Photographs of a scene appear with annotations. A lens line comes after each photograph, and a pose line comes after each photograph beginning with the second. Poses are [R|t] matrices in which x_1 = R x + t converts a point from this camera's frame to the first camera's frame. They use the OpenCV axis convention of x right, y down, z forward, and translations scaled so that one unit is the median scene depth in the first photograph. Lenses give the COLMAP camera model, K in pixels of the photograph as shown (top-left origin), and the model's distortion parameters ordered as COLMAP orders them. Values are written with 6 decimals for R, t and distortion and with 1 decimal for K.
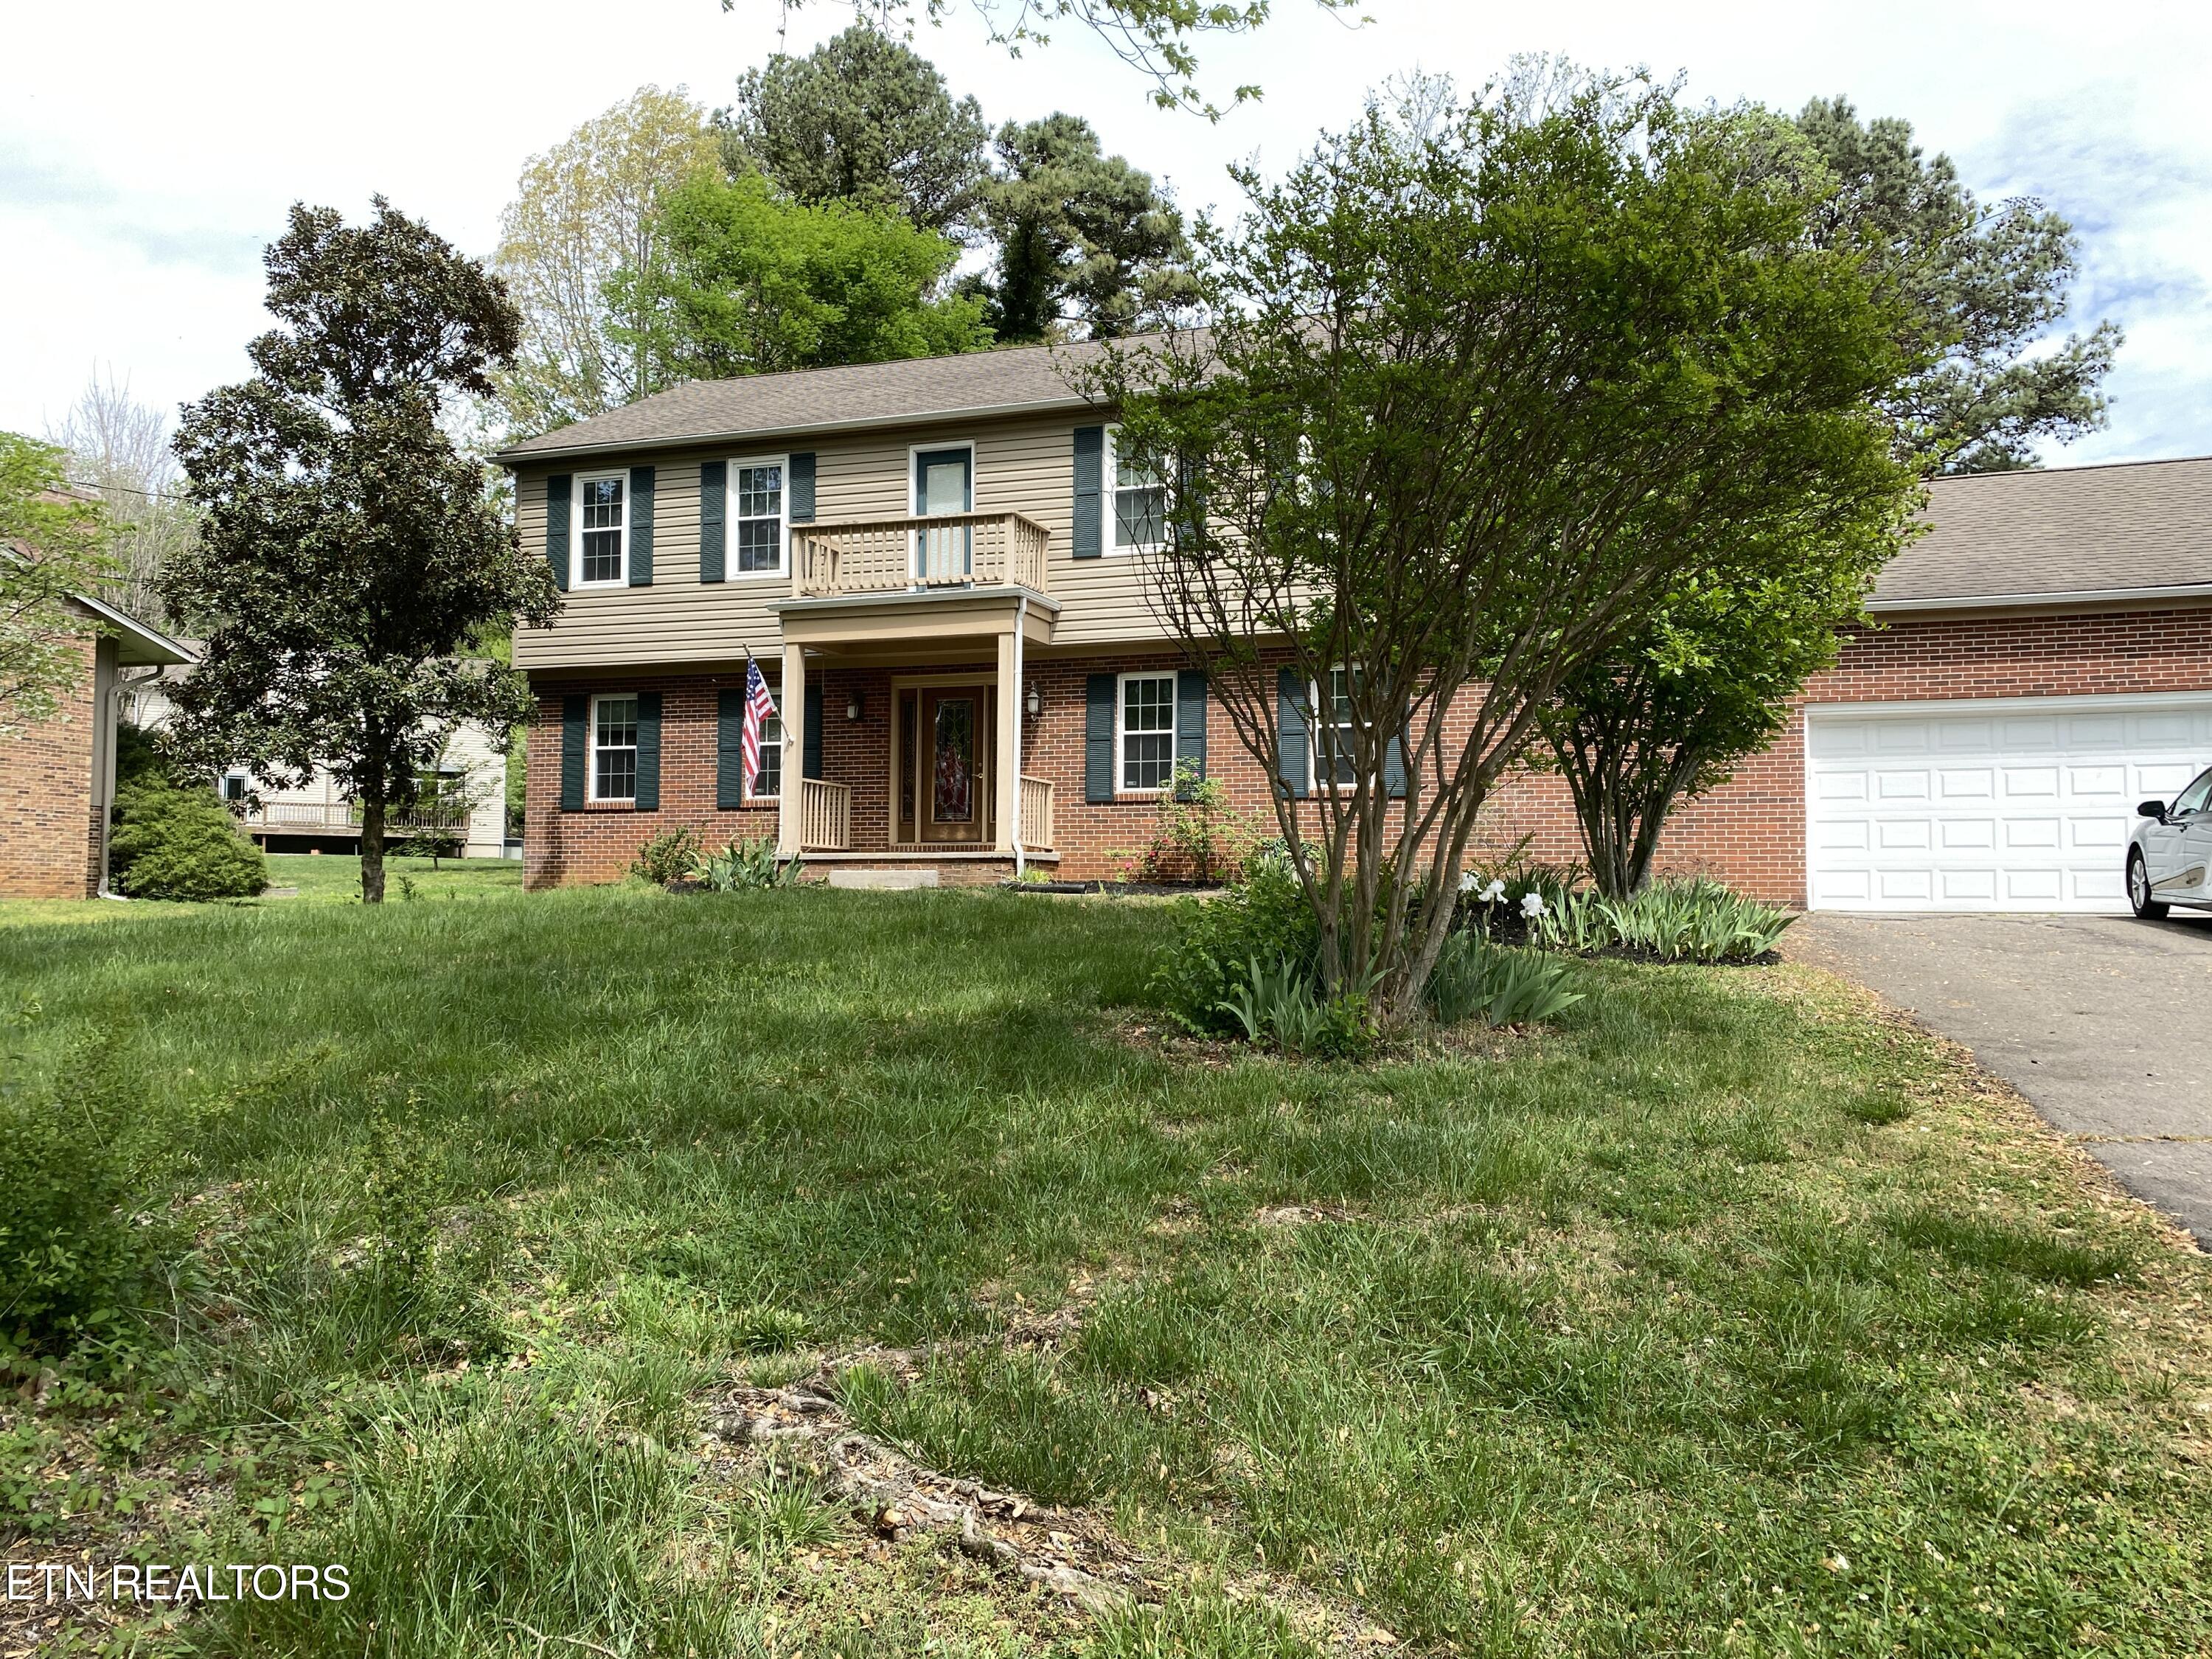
lens RADIAL K [[1711.8, 0, 1106.0], [0, 1711.8, 829.5], [0, 0, 1]] dist [0.127038, 0.001327]
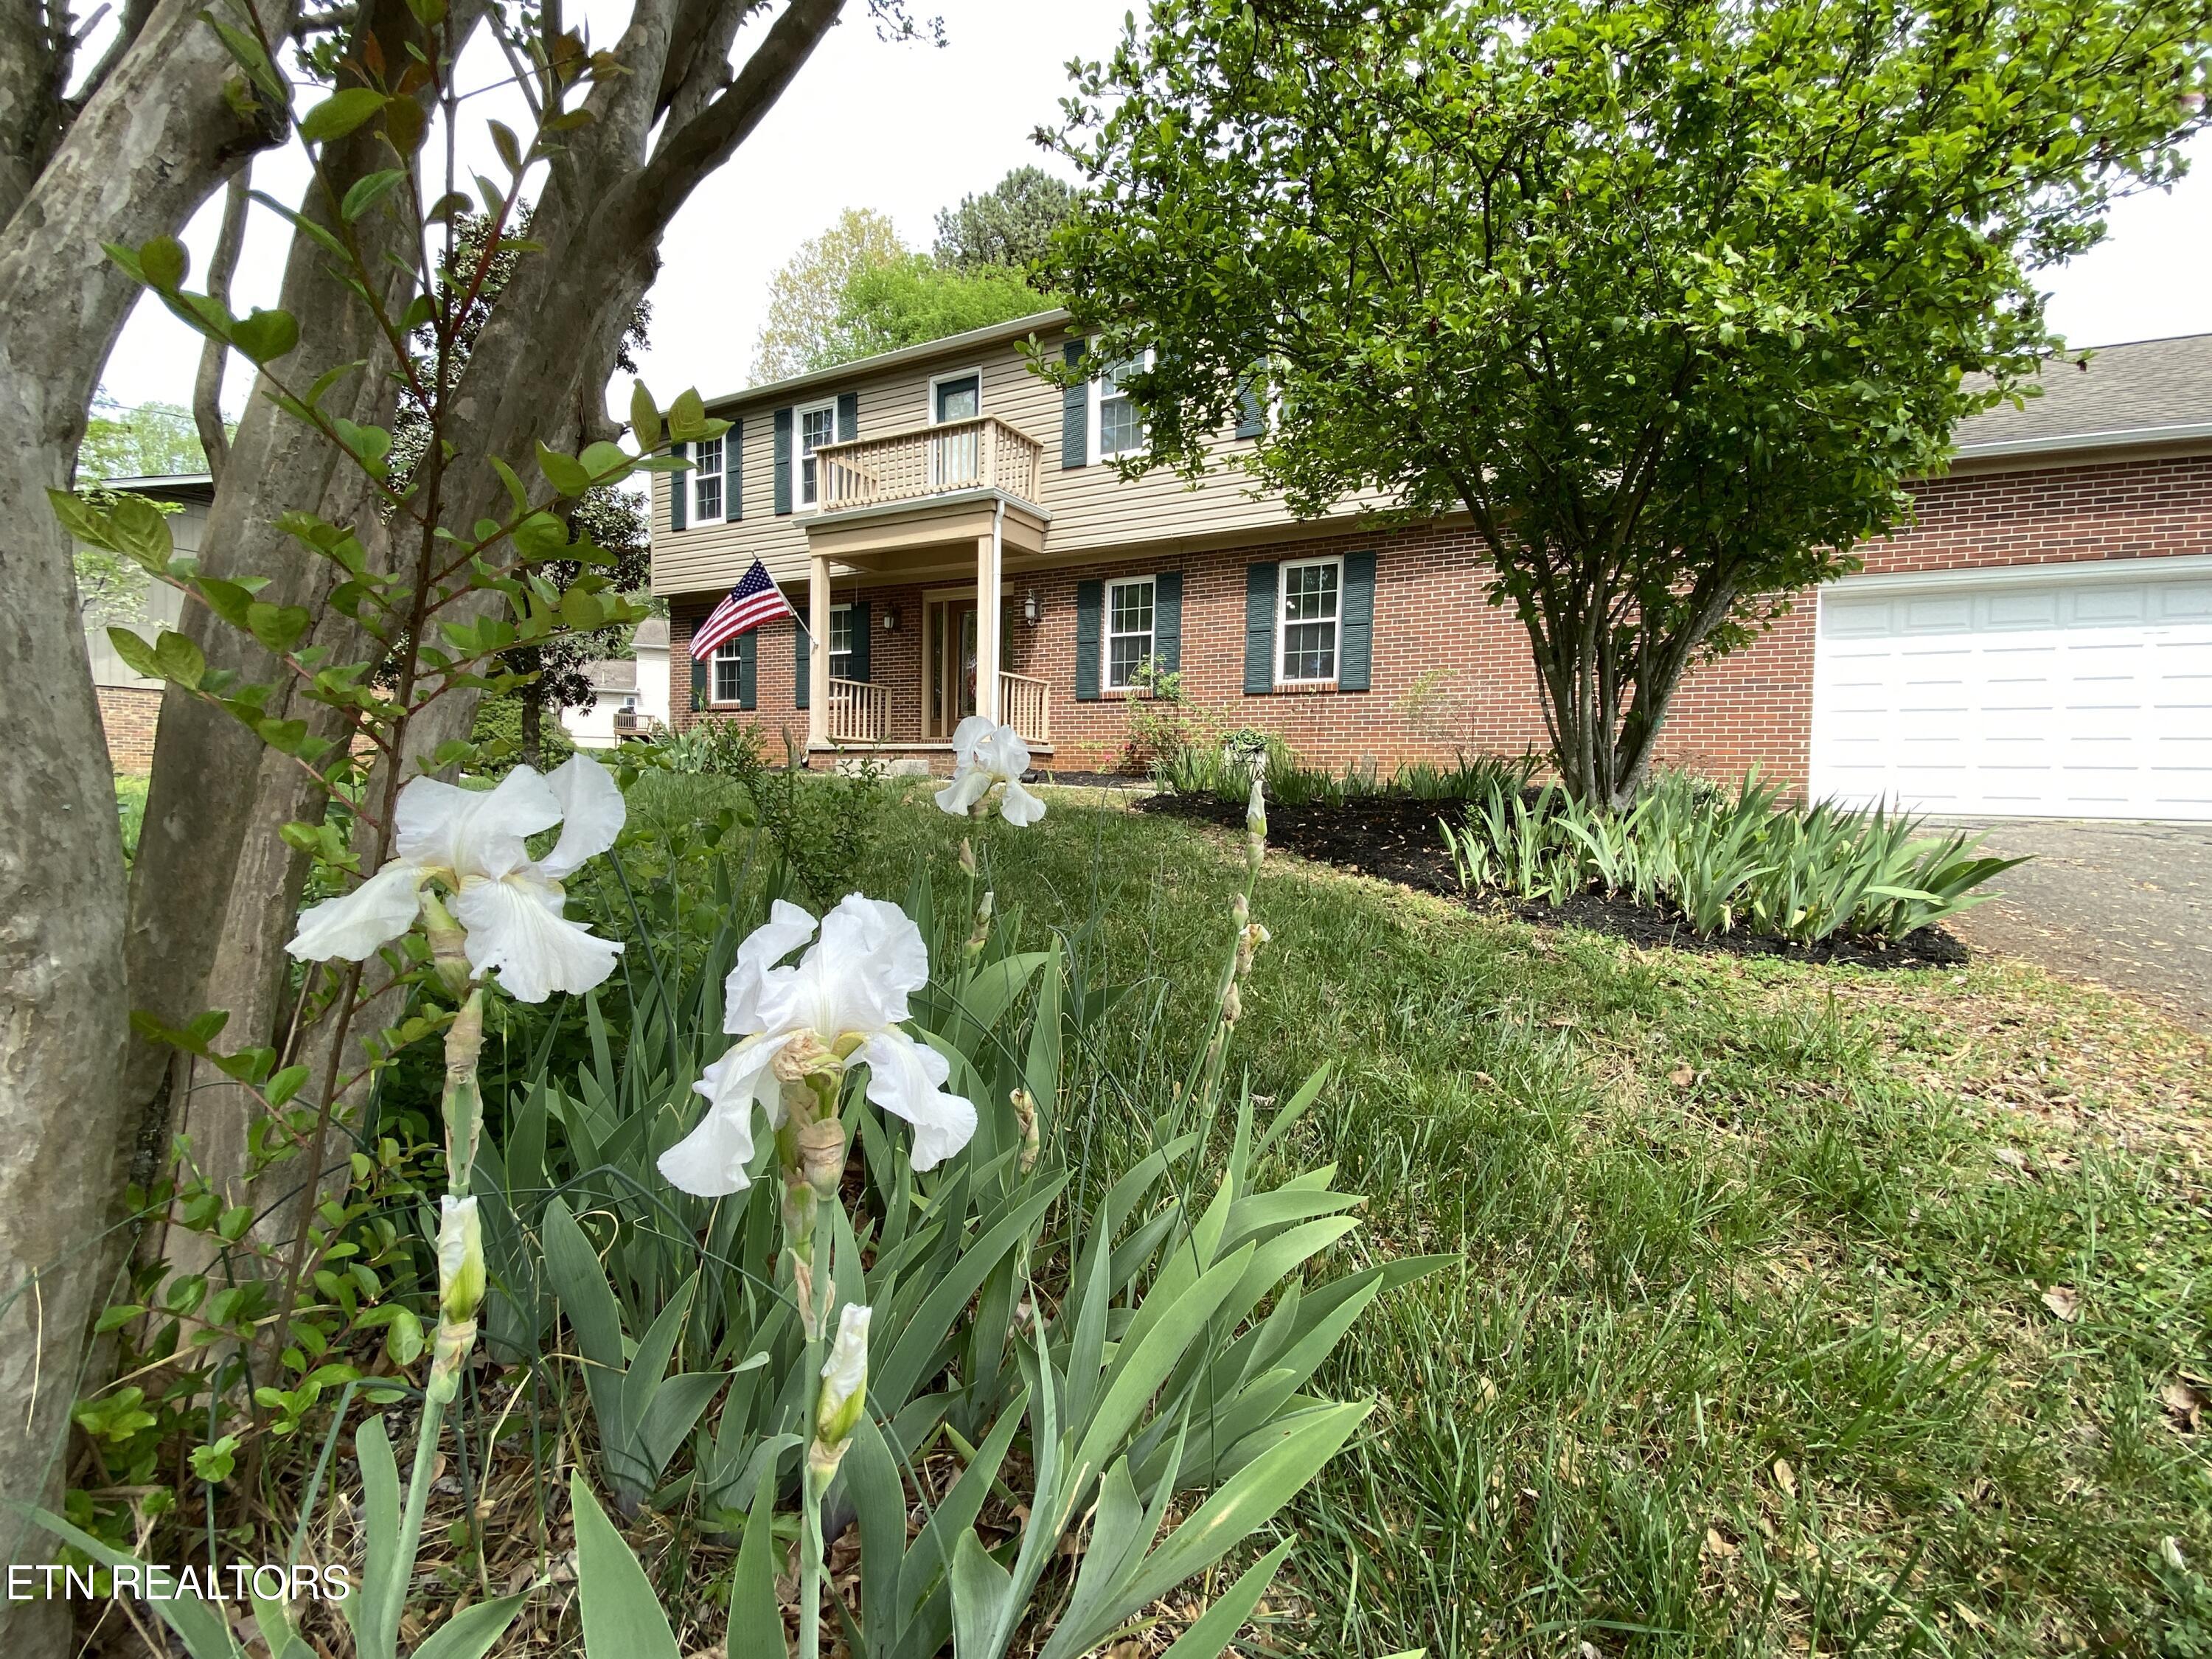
lens RADIAL K [[979.0, 0, 1106.0], [0, 979.0, 829.5], [0, 0, 1]] dist [0.044071, -0.000246]
pose [[0.987590, 0.019186, -0.155877, 0.108677], [-0.005272, 0.996000, 0.089193, 0.011075], [0.156965, -0.087264, 0.983741, 0.381602]]
